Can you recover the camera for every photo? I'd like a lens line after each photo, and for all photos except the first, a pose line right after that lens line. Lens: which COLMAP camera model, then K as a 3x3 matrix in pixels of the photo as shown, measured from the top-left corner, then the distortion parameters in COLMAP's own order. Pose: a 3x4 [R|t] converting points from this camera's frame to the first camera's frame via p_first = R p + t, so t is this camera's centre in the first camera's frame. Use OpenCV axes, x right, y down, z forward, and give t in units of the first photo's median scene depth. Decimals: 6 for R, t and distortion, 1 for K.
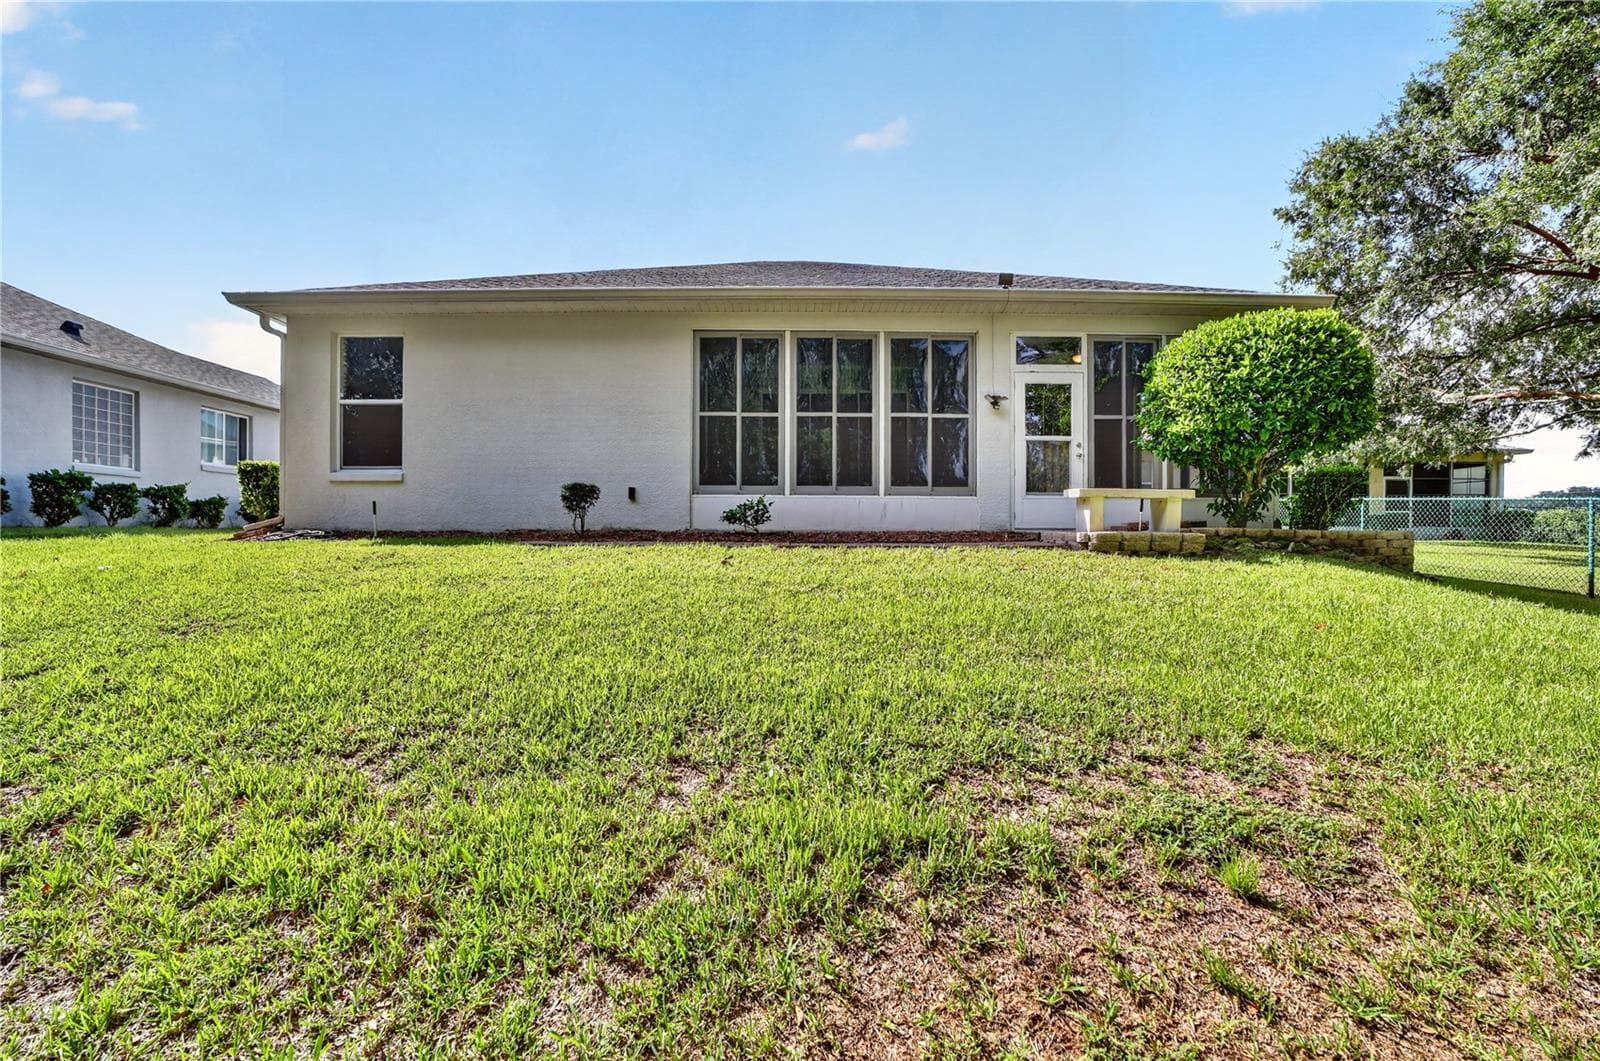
lens RADIAL K [[627.2, 0, 800.0], [0, 627.2, 530.5], [0, 0, 1]] dist [-0.020344, -0.000048]
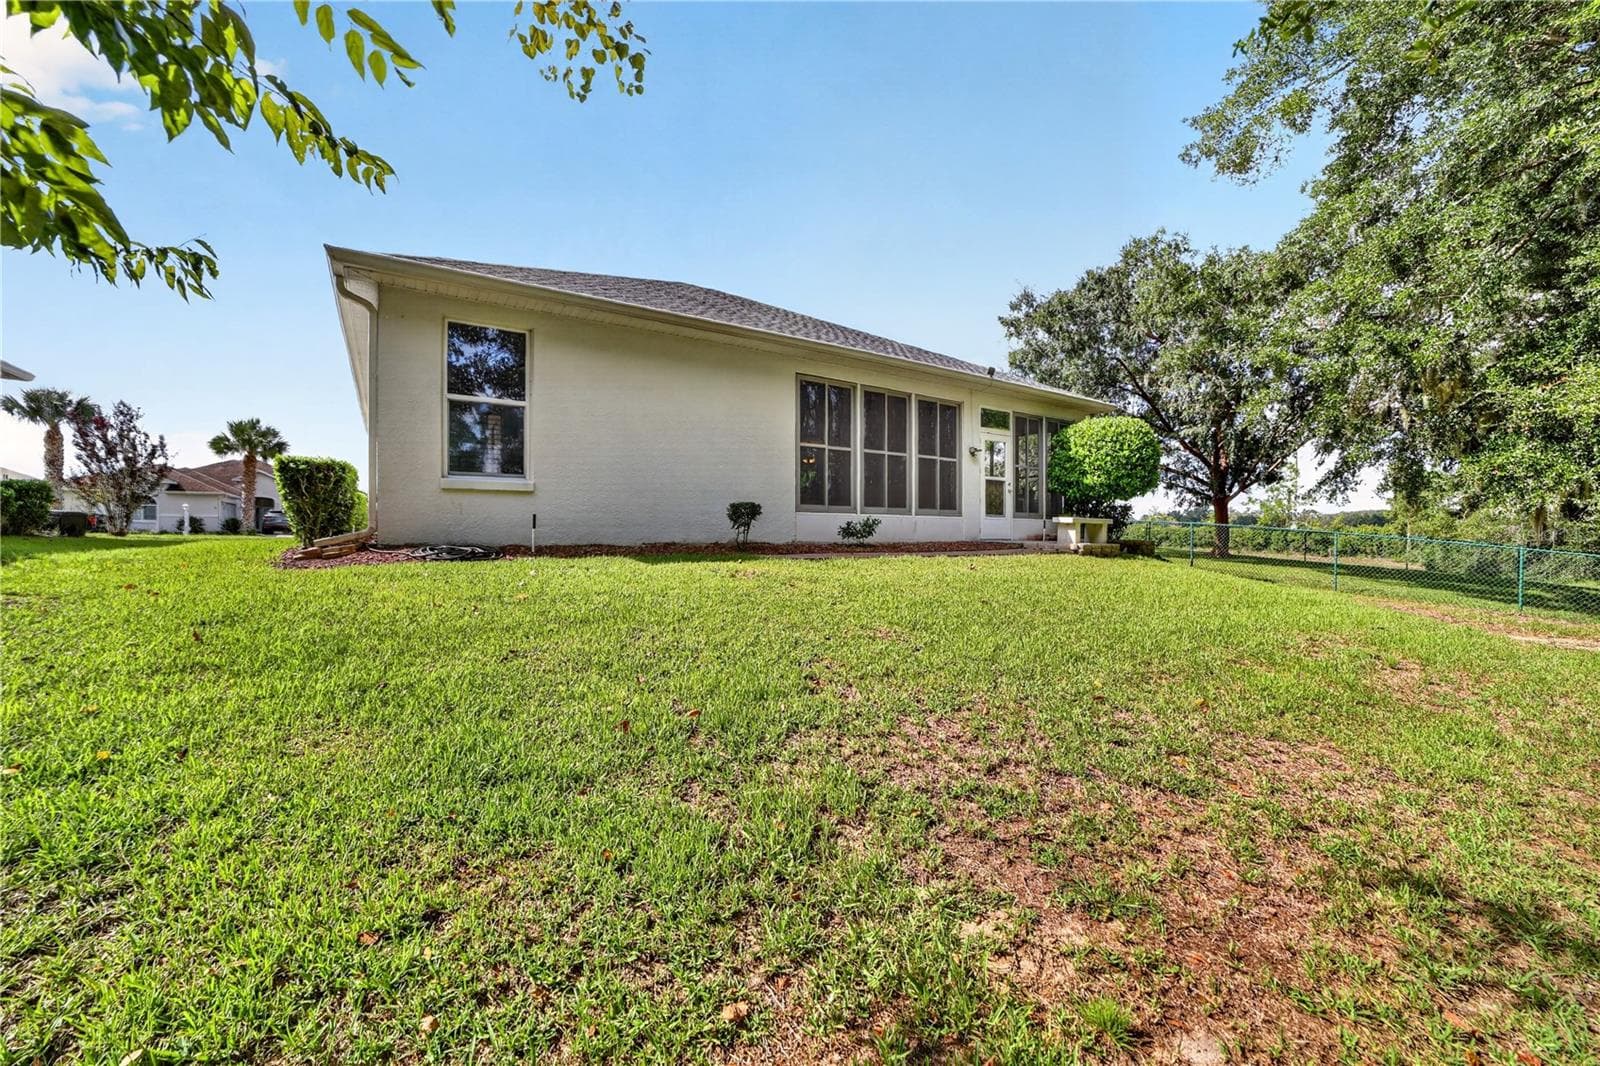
lens RADIAL K [[627.2, 0, 800.0], [0, 627.2, 533.0], [0, 0, 1]] dist [-0.020344, -0.000048]
pose [[0.829813, -0.001008, 0.558041, -0.819792], [-0.003197, 0.999973, 0.006559, -0.025962], [-0.558033, -0.007227, 0.829787, 0.021796]]
